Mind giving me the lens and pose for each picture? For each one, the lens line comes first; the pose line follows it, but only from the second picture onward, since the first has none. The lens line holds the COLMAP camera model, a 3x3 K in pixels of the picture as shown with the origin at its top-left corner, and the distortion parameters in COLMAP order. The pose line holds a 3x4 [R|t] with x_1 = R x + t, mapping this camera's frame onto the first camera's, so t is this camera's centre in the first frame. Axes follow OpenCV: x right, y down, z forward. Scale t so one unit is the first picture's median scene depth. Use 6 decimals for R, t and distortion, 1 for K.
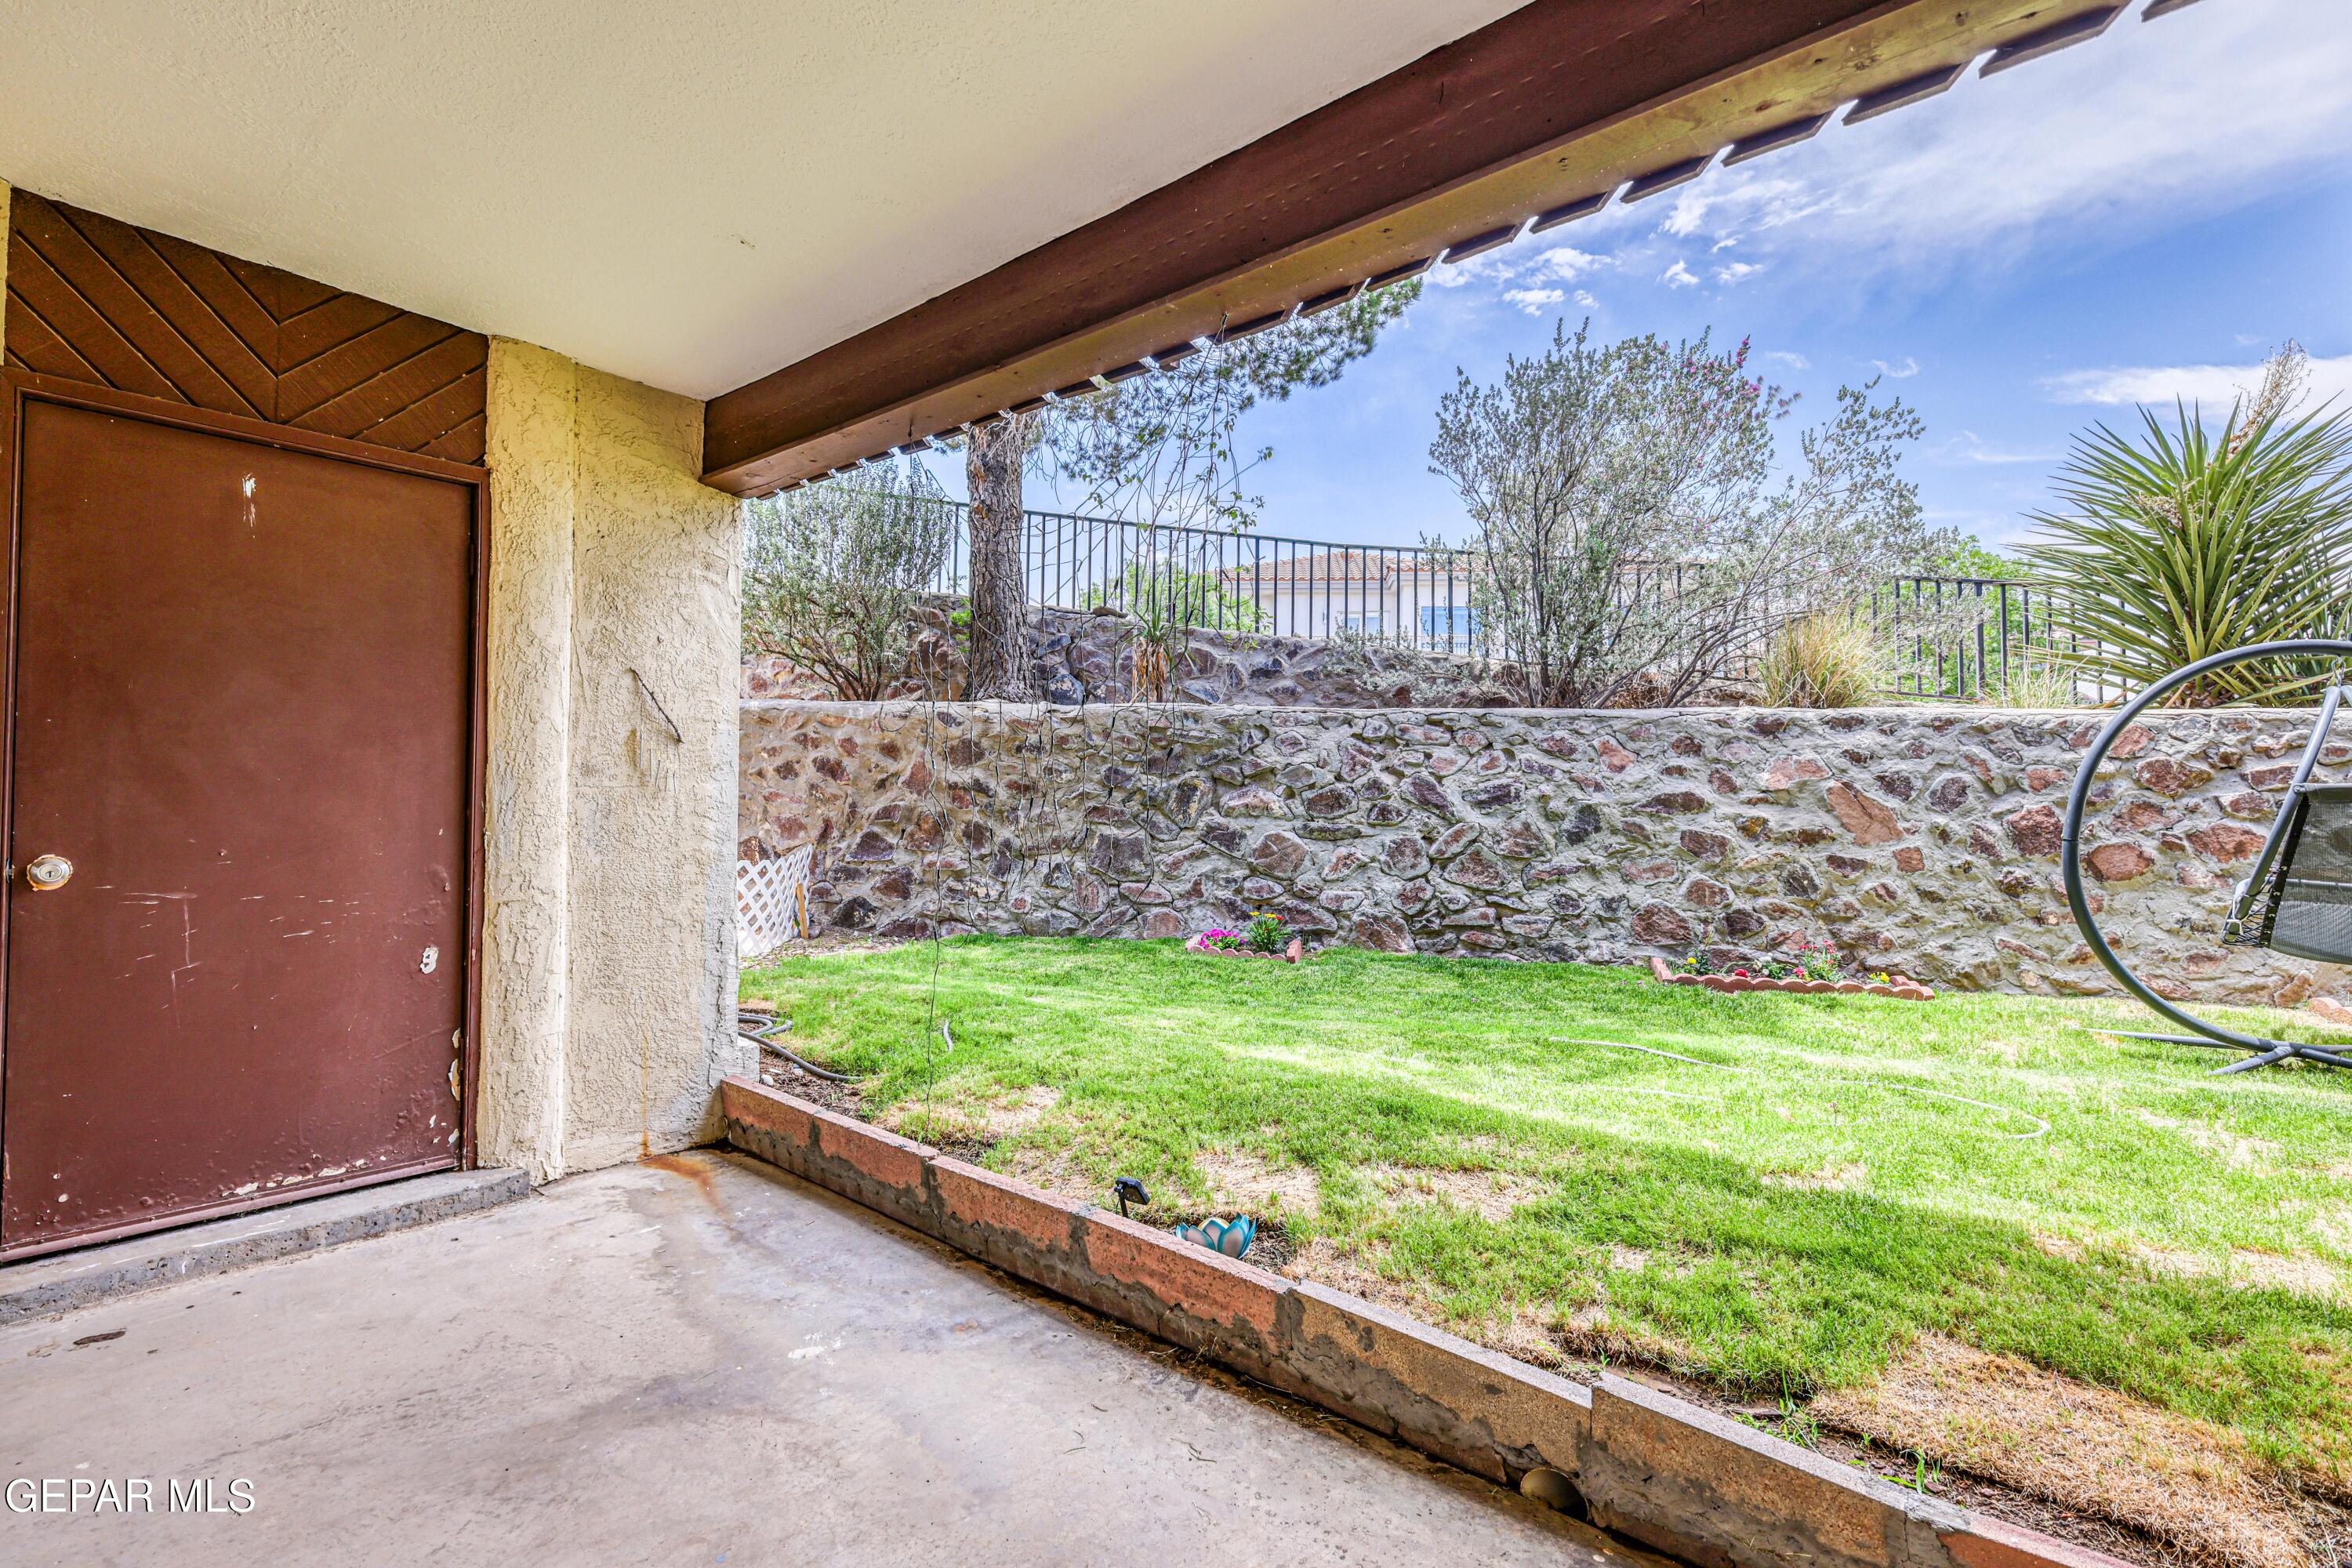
lens RADIAL K [[1069.2, 0, 1196.0], [0, 1069.2, 776.8], [0, 0, 1]] dist [-0.000149, 0.000850]
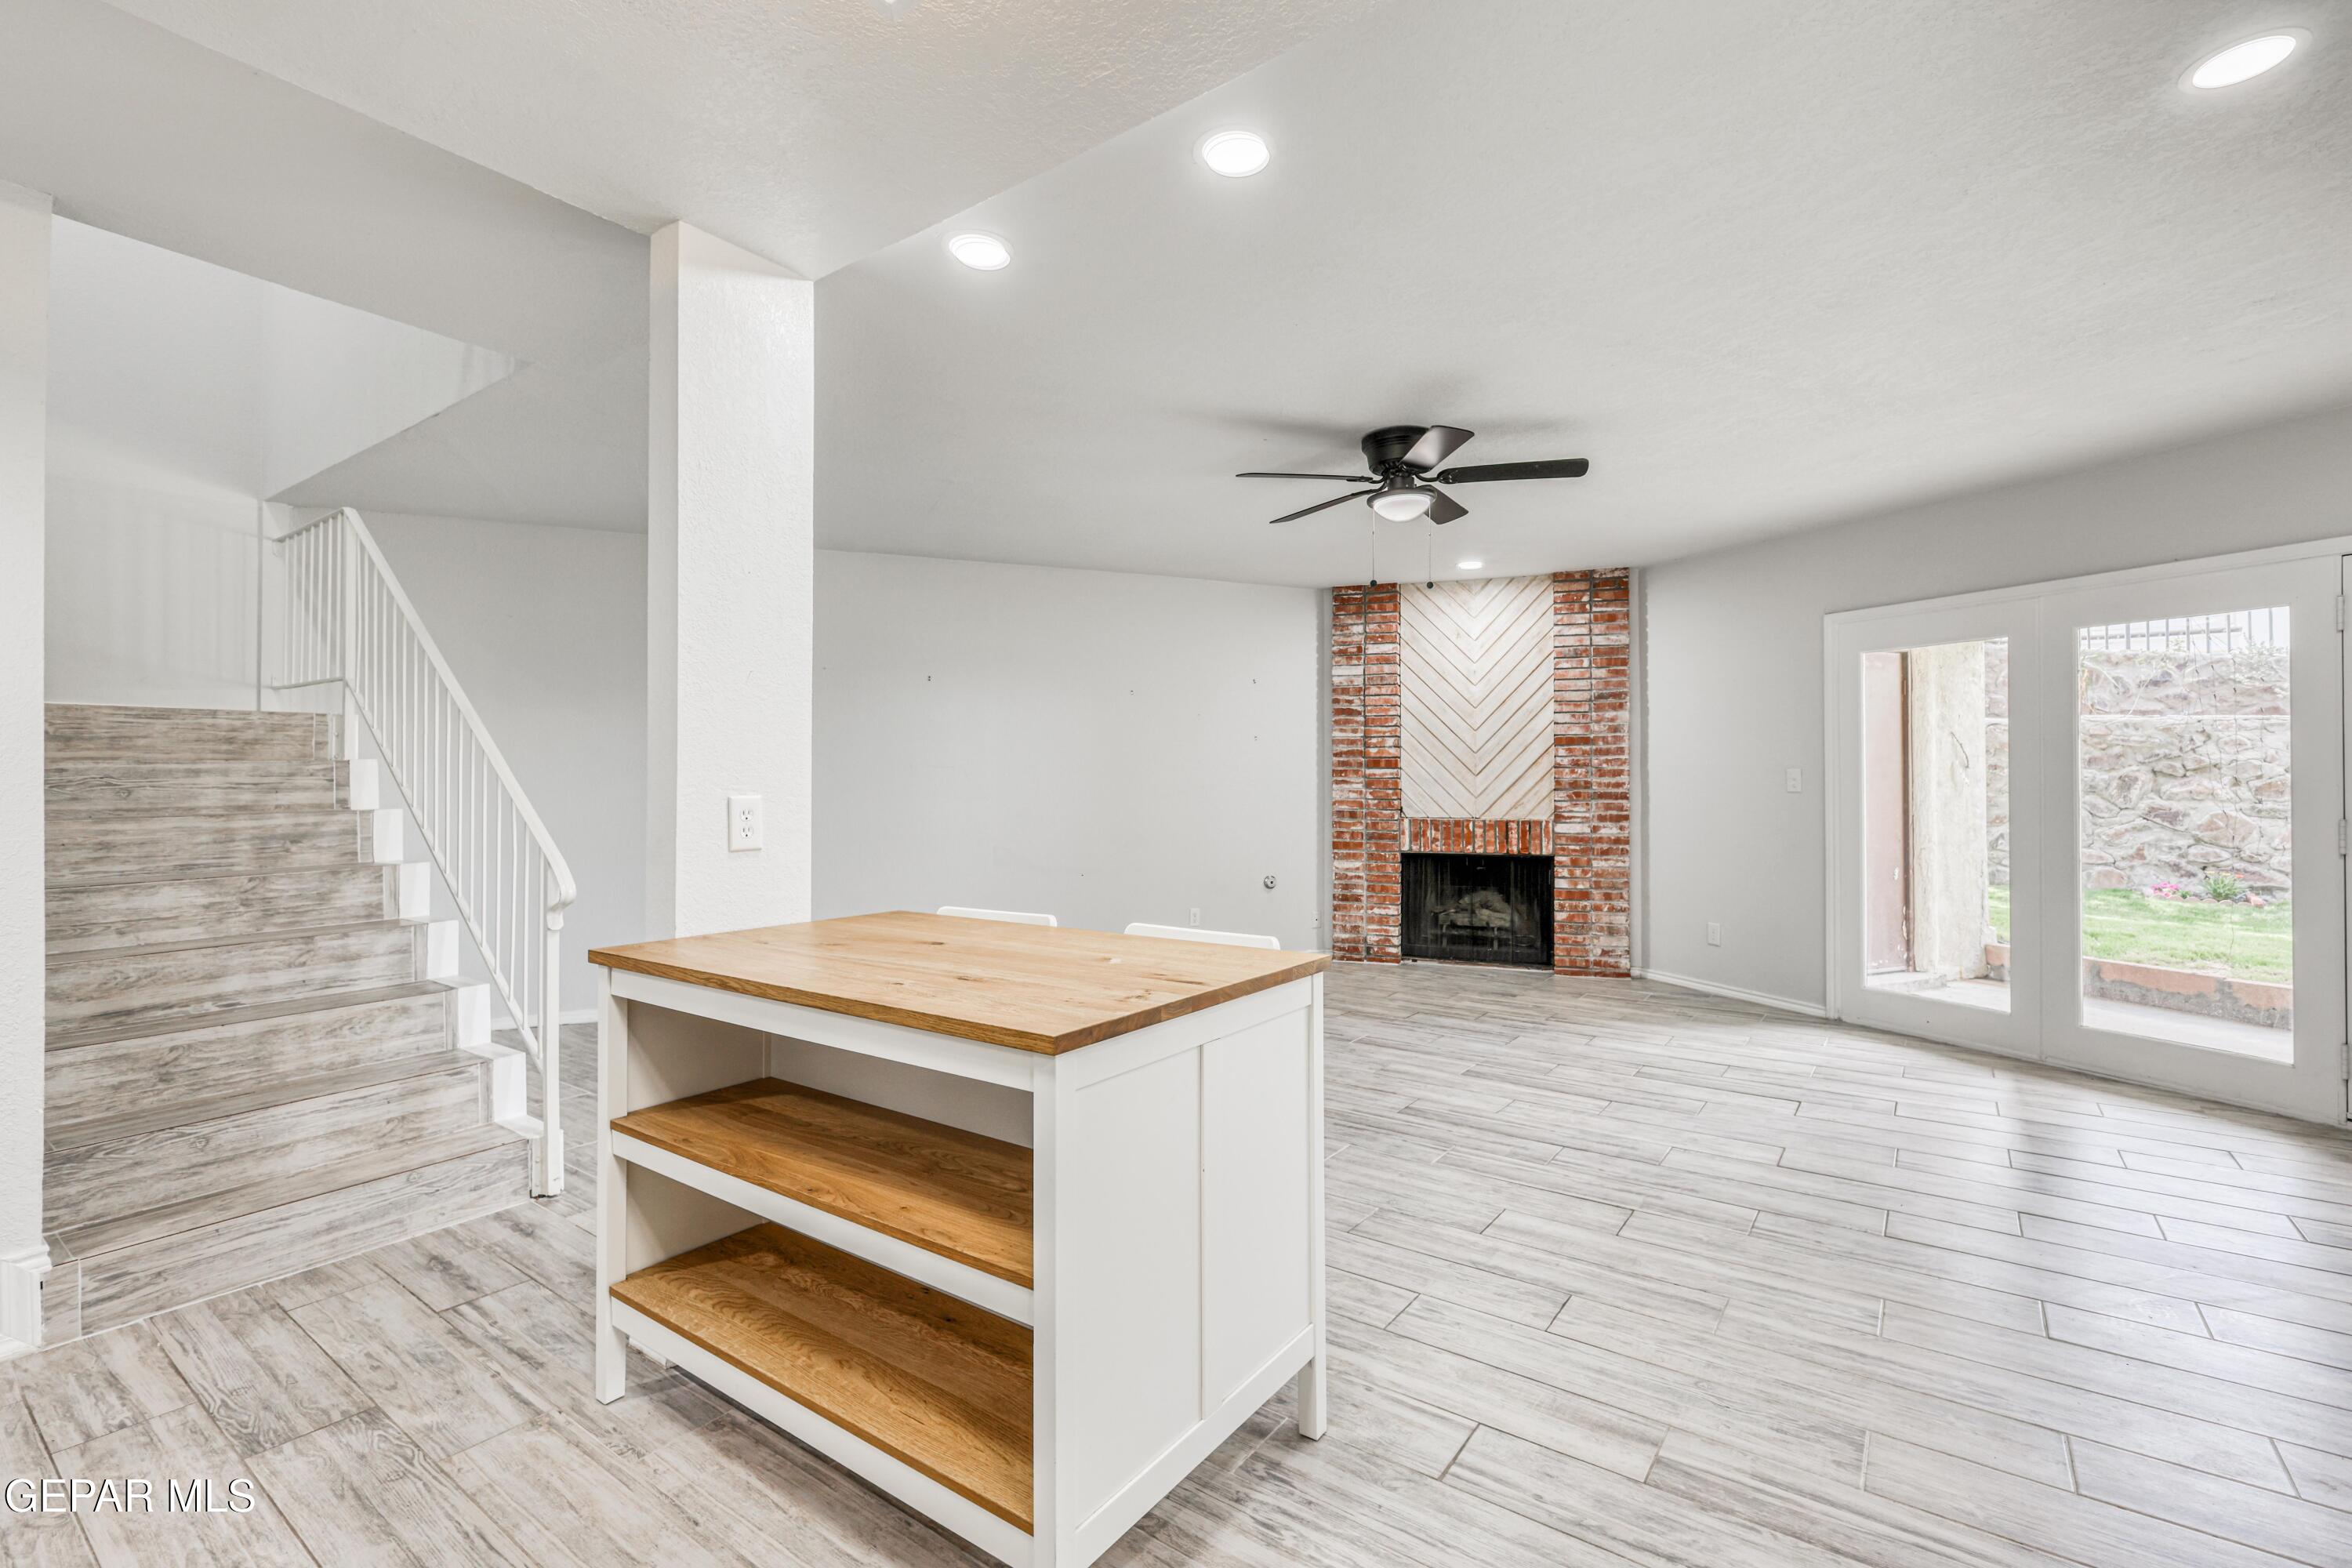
lens RADIAL K [[1069.2, 0, 1202.1], [0, 1069.2, 776.4], [0, 0, 1]] dist [-0.000149, 0.000850]
pose [[0.904938, -0.014536, -0.425296, -0.543725], [0.024547, 0.999535, 0.018068, -0.050471], [0.424836, -0.026790, 0.904874, -0.792806]]
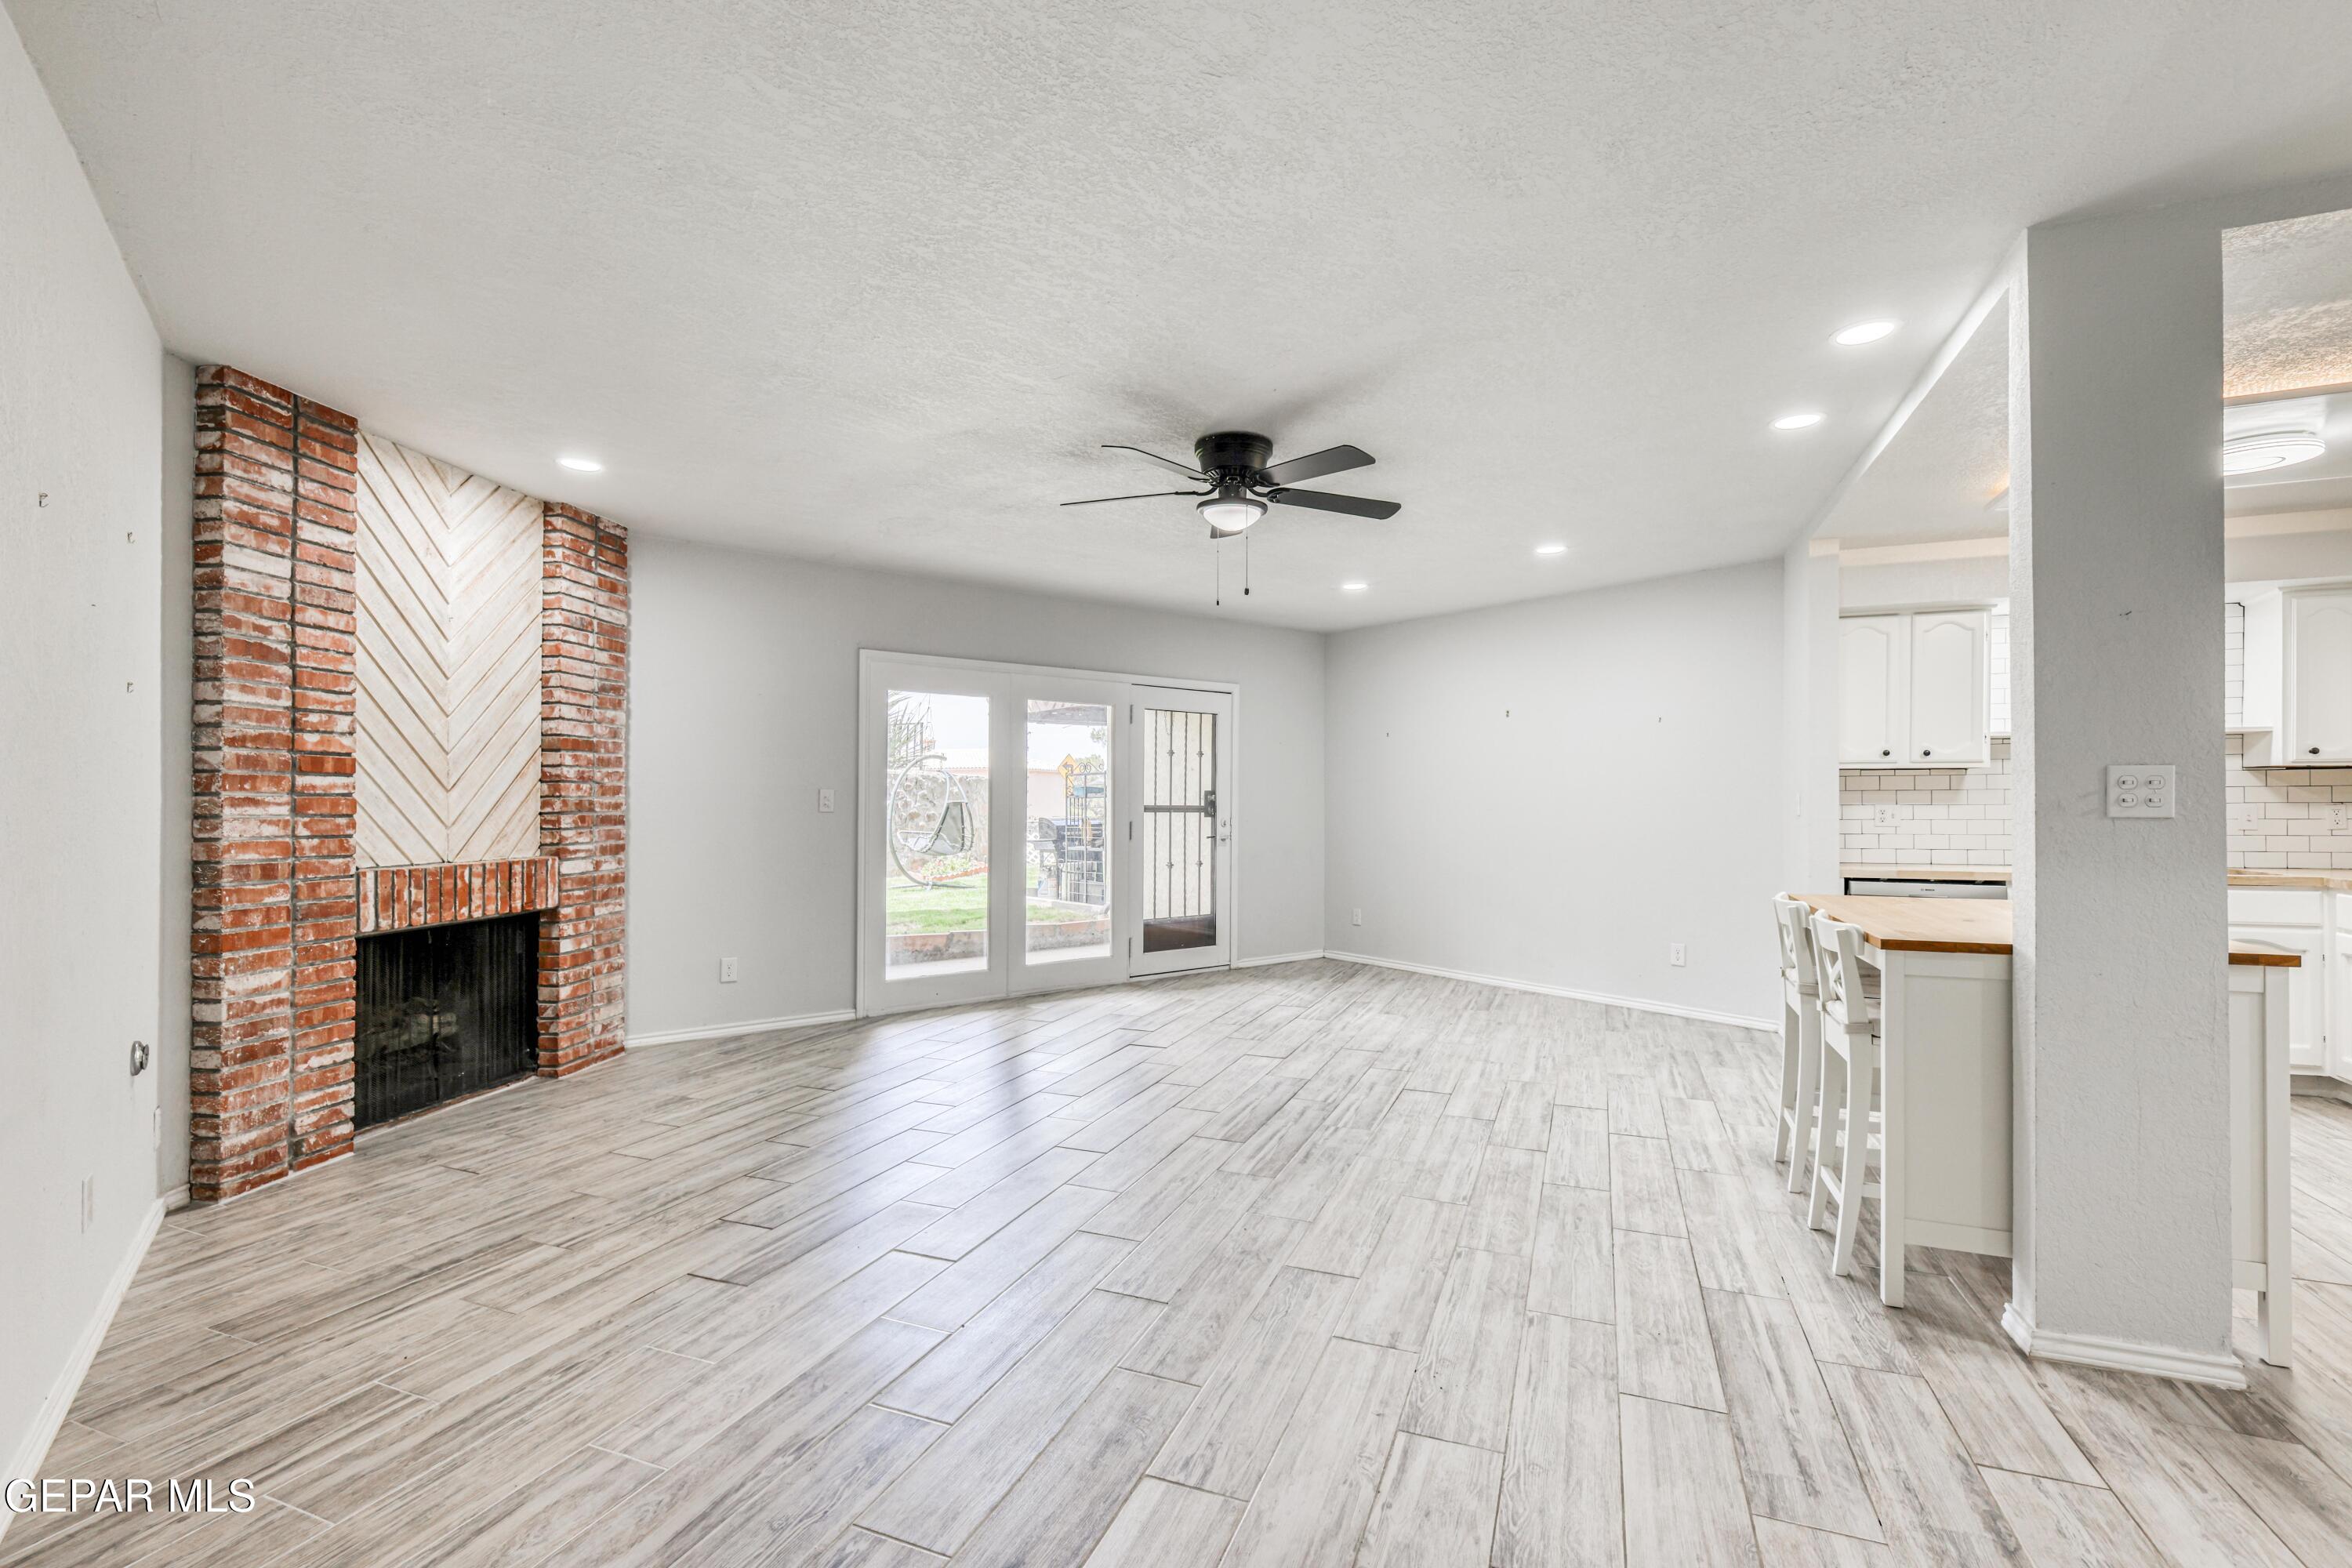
lens RADIAL K [[1069.2, 0, 1181.4], [0, 1069.2, 804.5], [0, 0, 1]] dist [-0.000149, 0.000850]
pose [[0.189273, -0.014239, 0.981821, -1.338284], [-0.028227, 0.999403, 0.019936, -0.042404], [-0.981519, -0.031488, 0.188758, -0.237655]]
